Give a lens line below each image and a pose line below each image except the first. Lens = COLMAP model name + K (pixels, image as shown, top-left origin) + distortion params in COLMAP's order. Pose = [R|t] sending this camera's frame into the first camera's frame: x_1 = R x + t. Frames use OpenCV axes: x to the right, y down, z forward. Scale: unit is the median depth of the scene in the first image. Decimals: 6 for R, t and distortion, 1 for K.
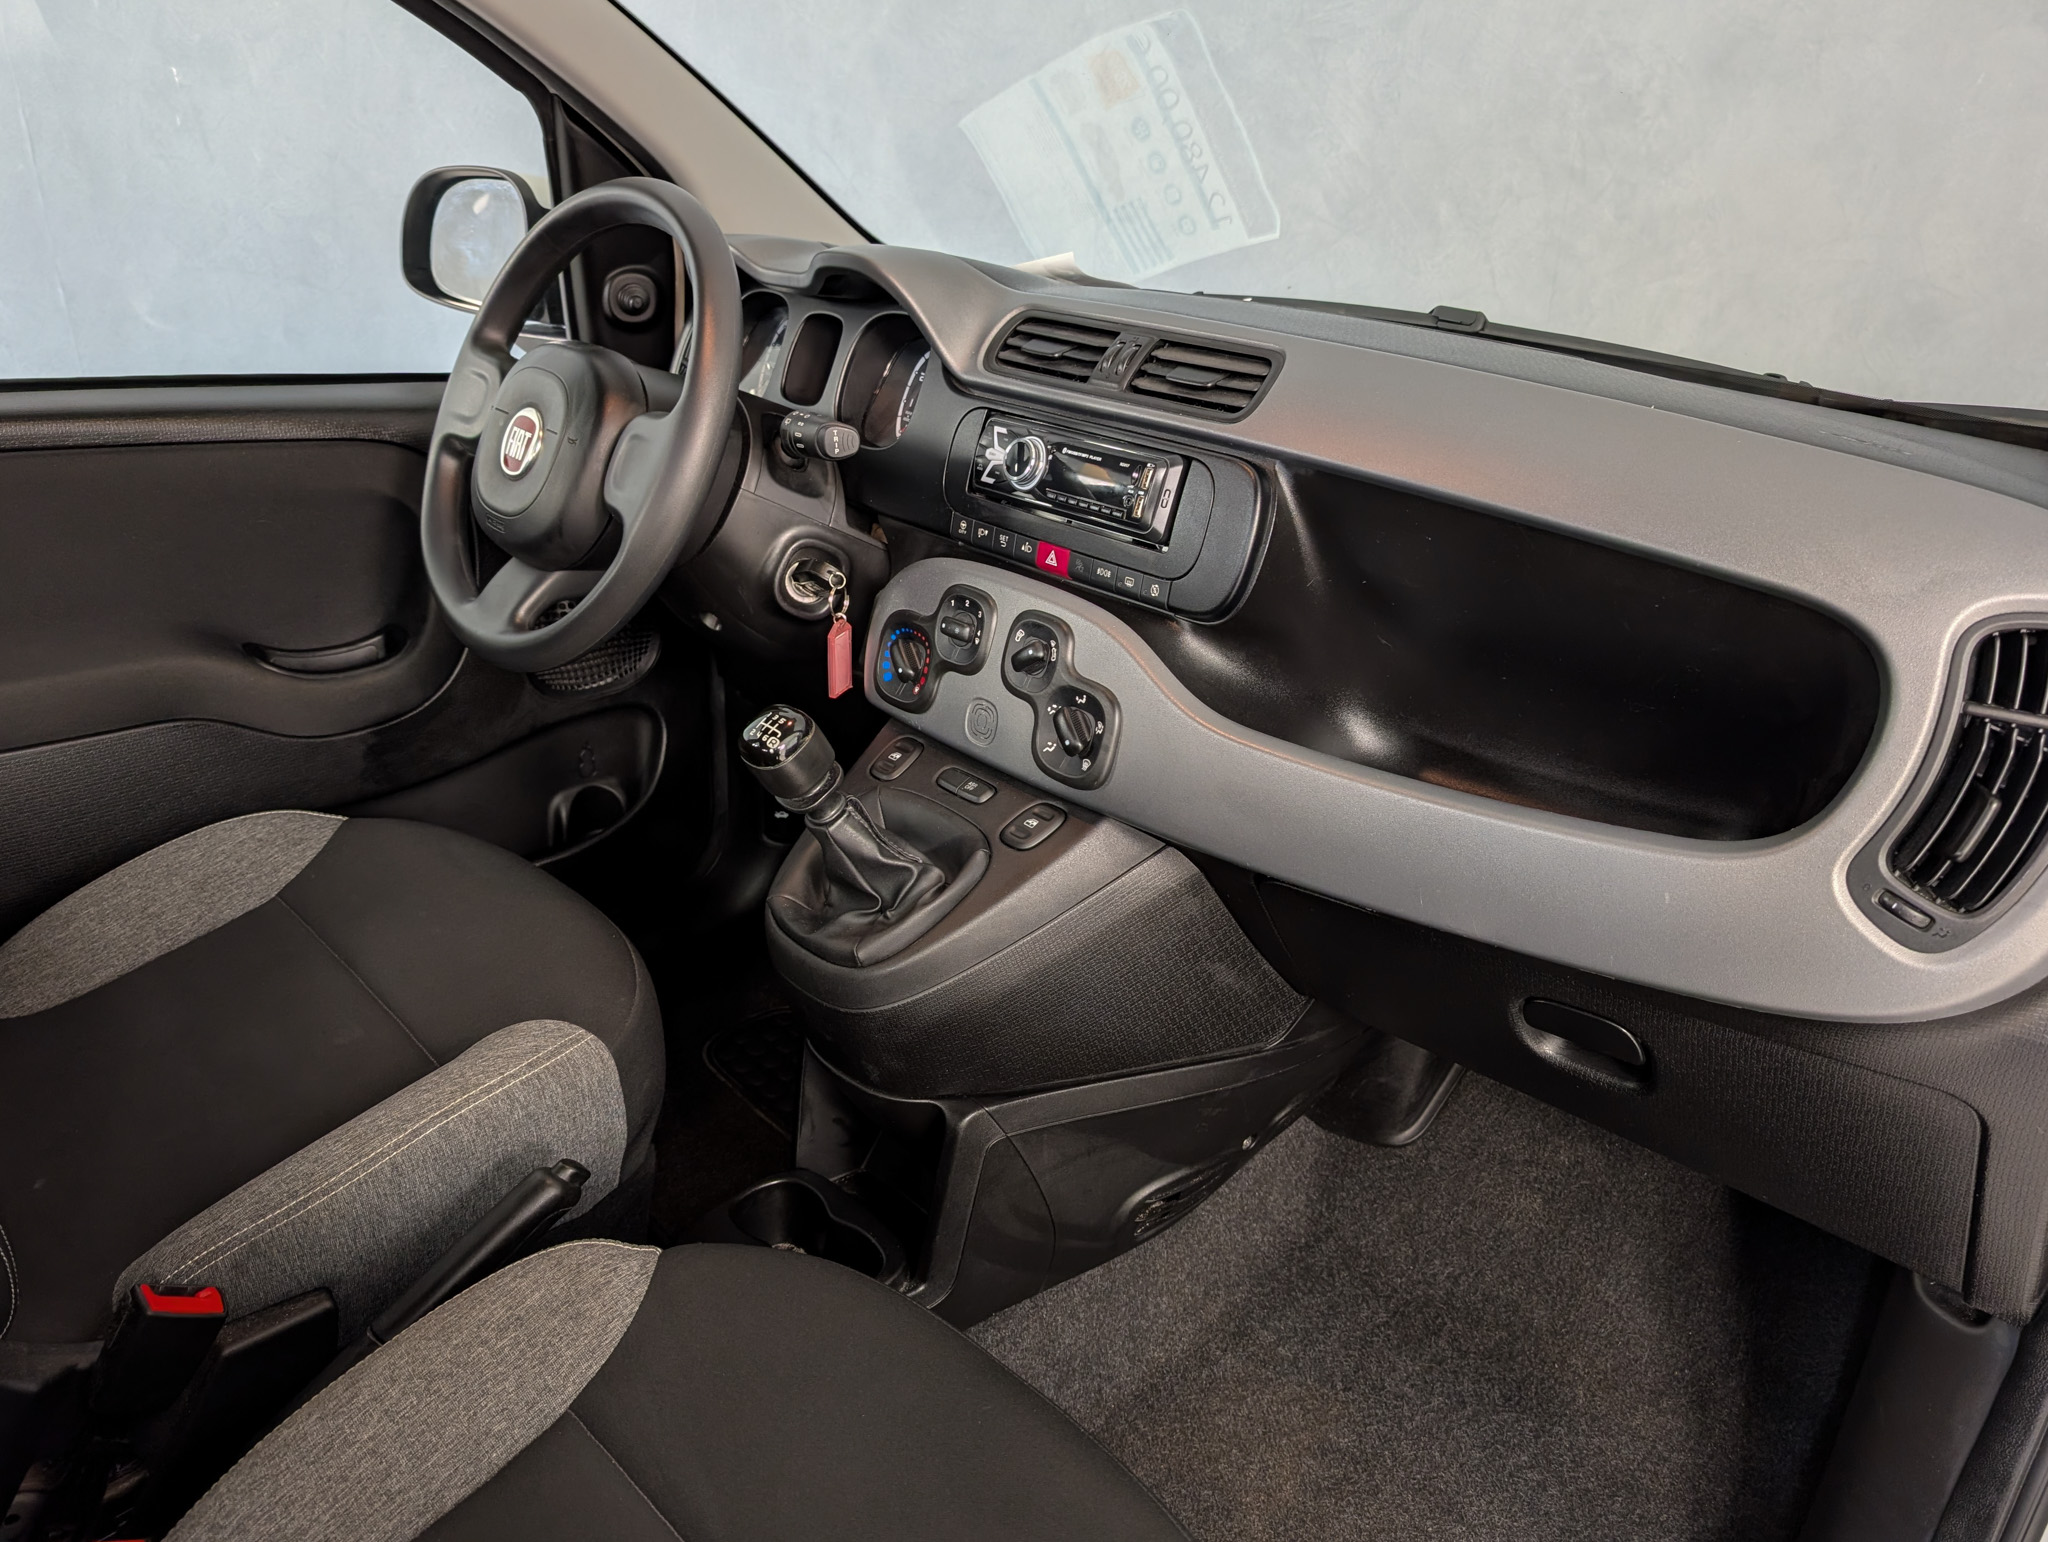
lens RADIAL K [[1447.7, 0, 1024.0], [0, 1447.7, 771.0], [0, 0, 1]] dist [-0.001019, -0.002665]
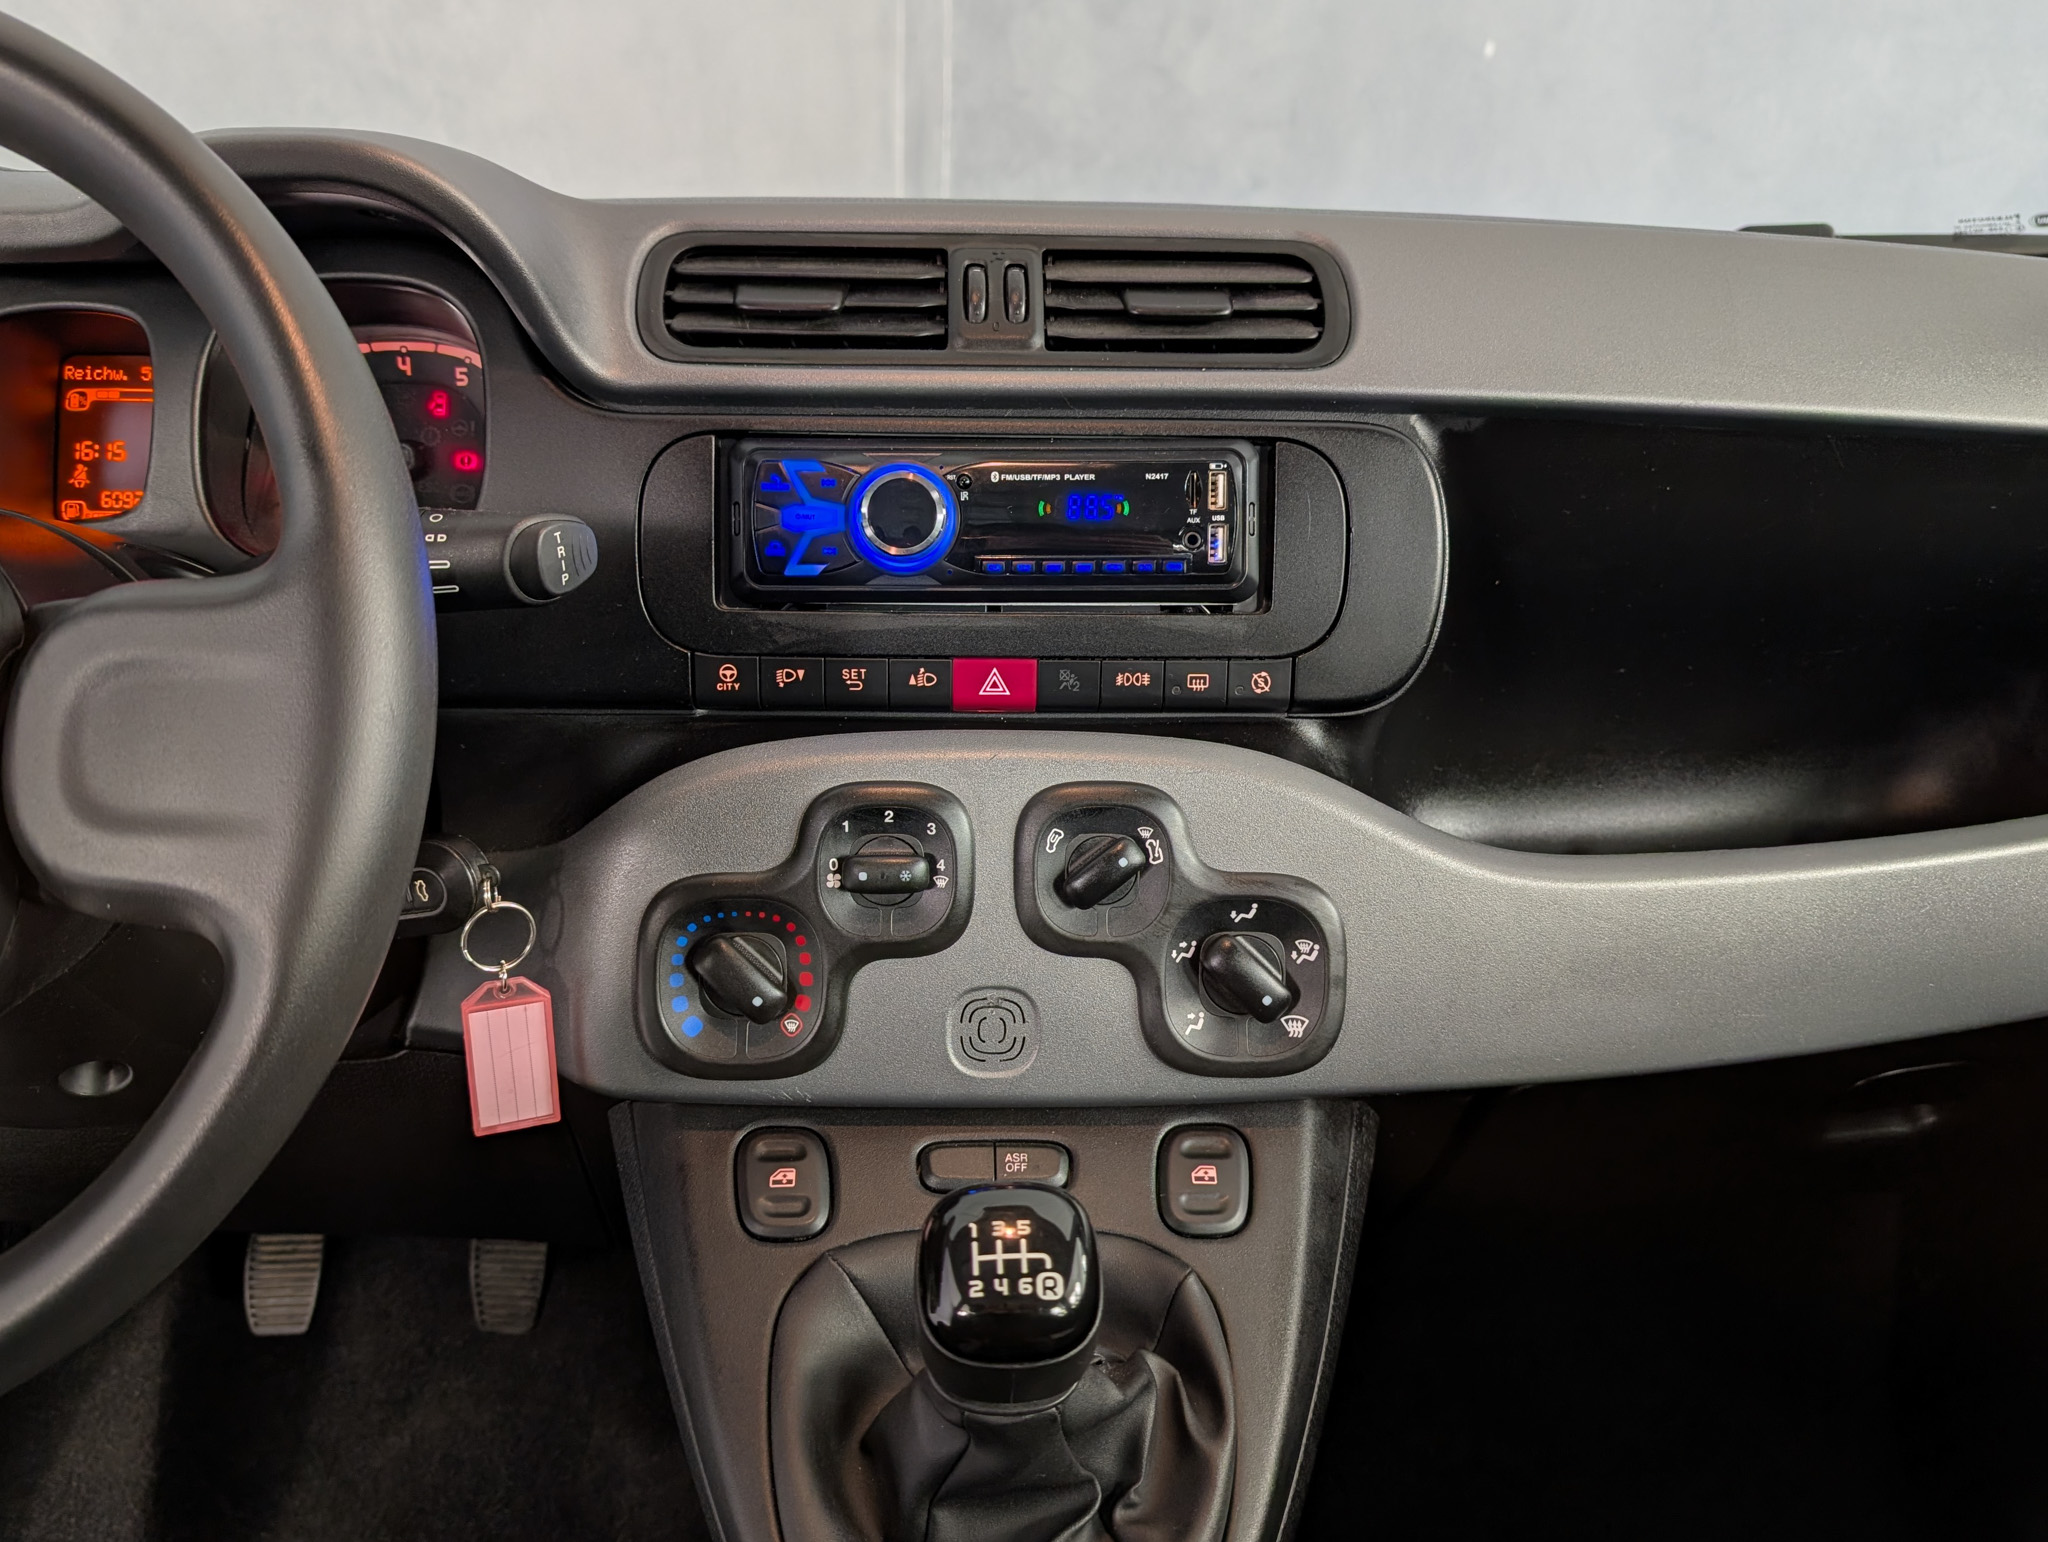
lens RADIAL K [[1633.8, 0, 959.3], [0, 1633.8, 764.2], [0, 0, 1]] dist [-0.005952, -0.005770]
pose [[0.657944, -0.299734, 0.690847, -0.402536], [0.314144, 0.942987, 0.109946, -0.187572], [-0.684414, 0.144687, 0.714593, 0.591667]]
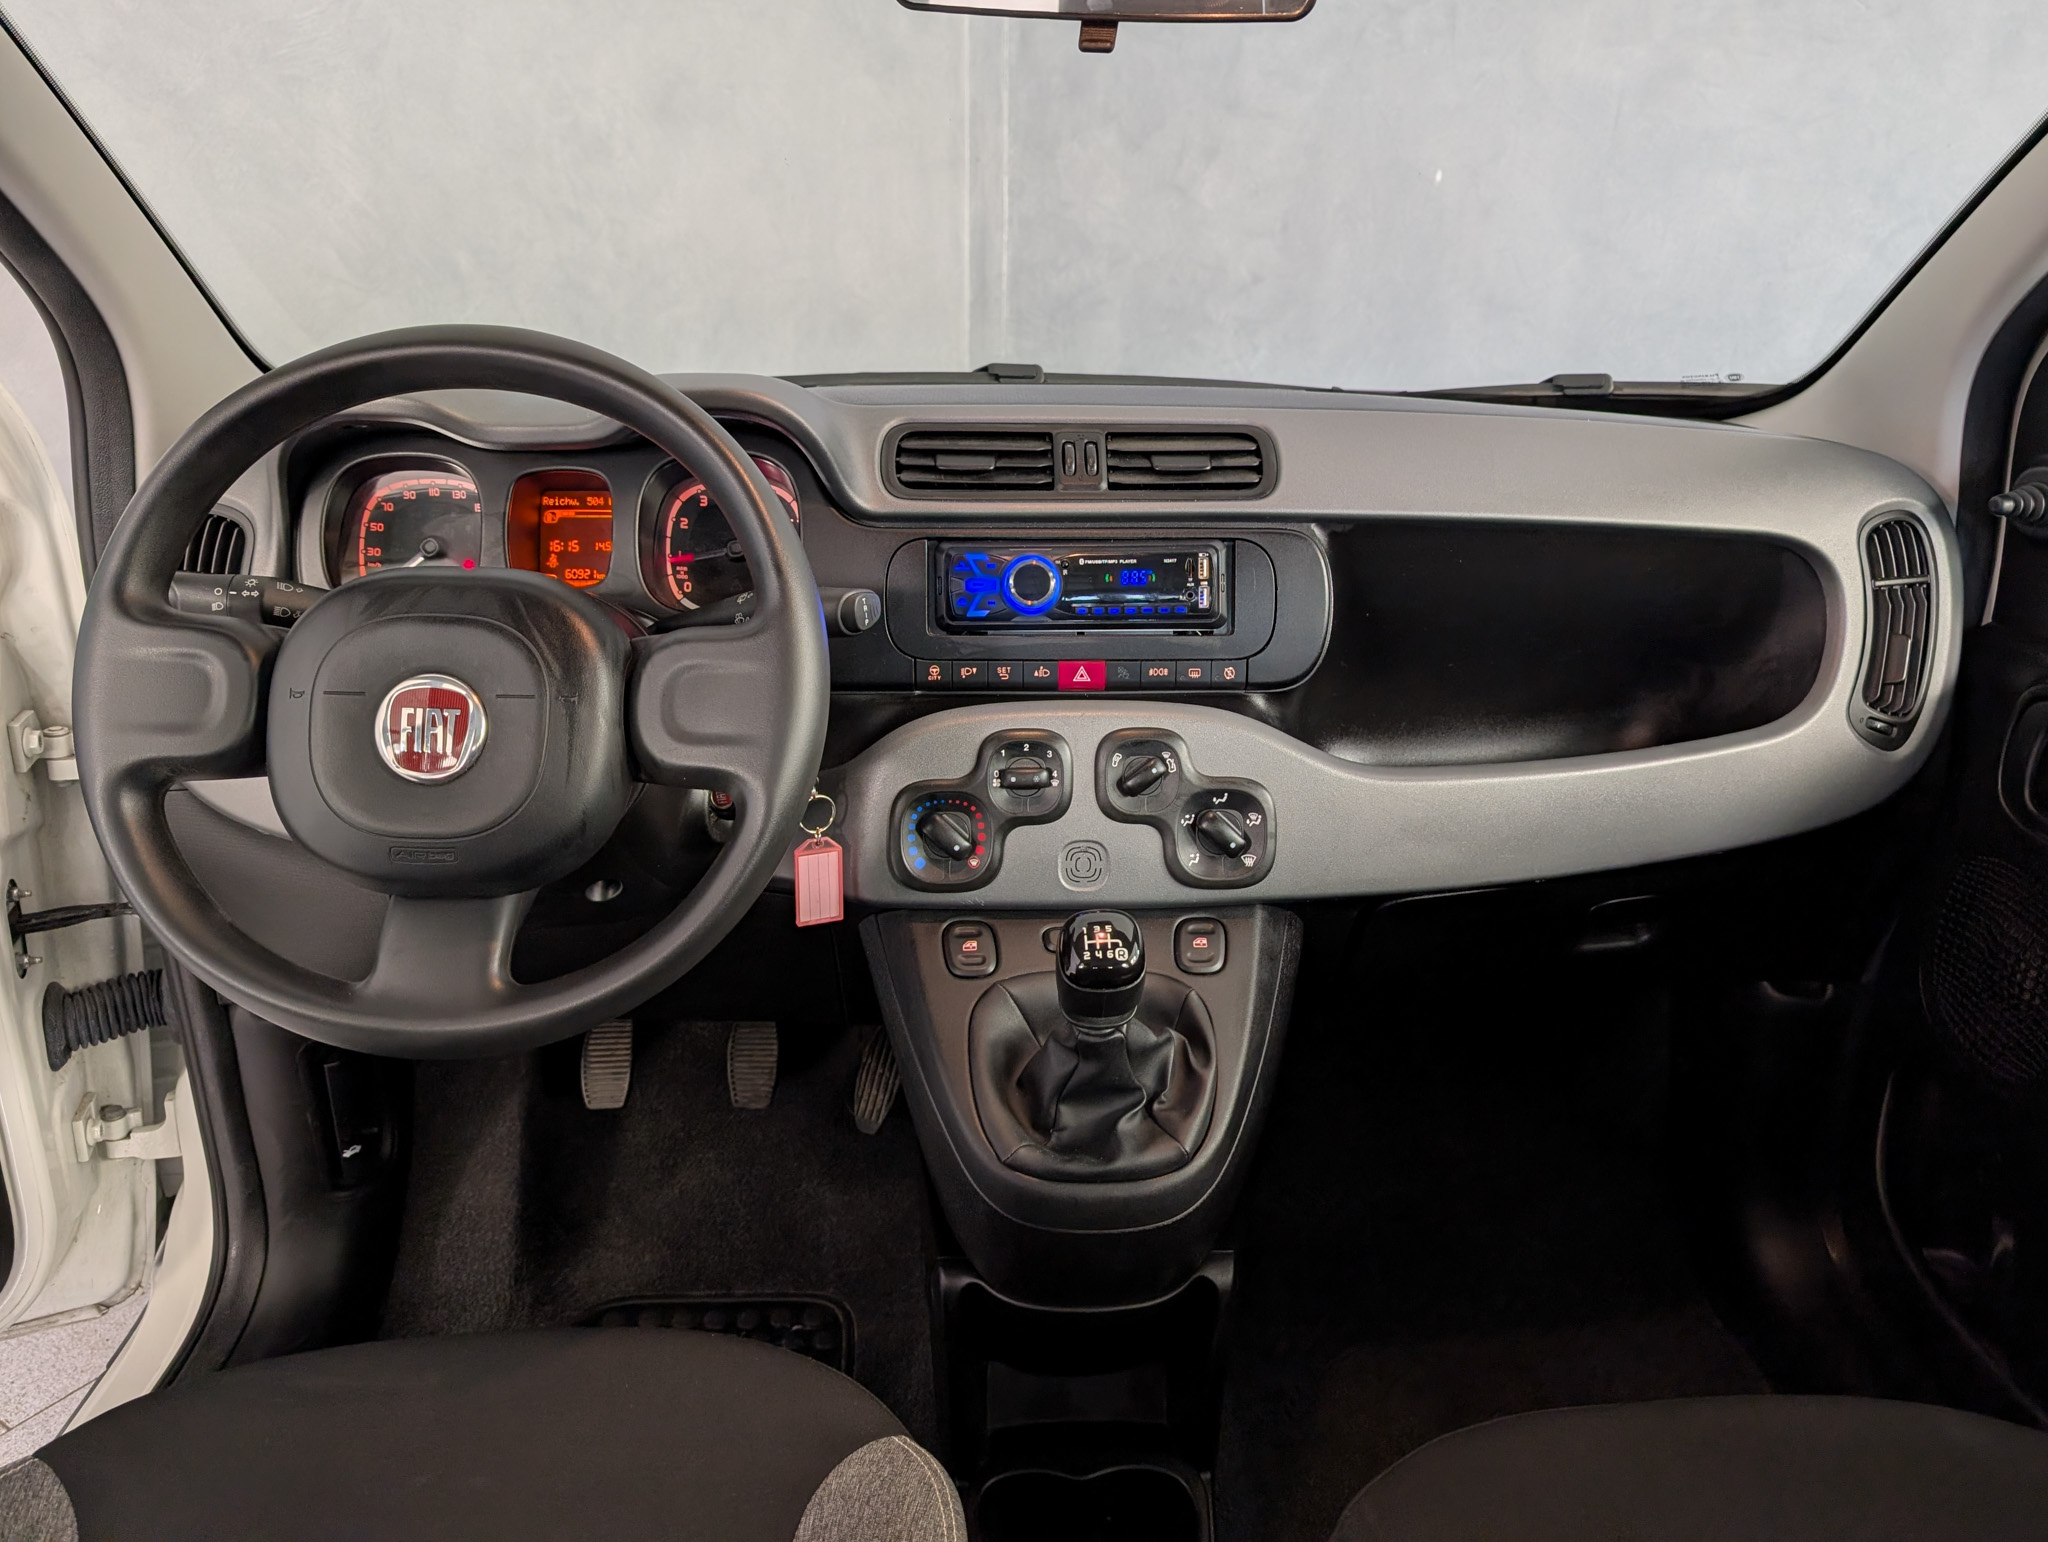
lens RADIAL K [[1476.4, 0, 1030.7], [0, 1476.4, 740.9], [0, 0, 1]] dist [0.004053, -0.007569]
pose [[0.643543, -0.297488, 0.705233, -0.688610], [0.321431, 0.941235, 0.103727, -0.215993], [-0.694647, 0.159930, 0.701347, 0.357212]]
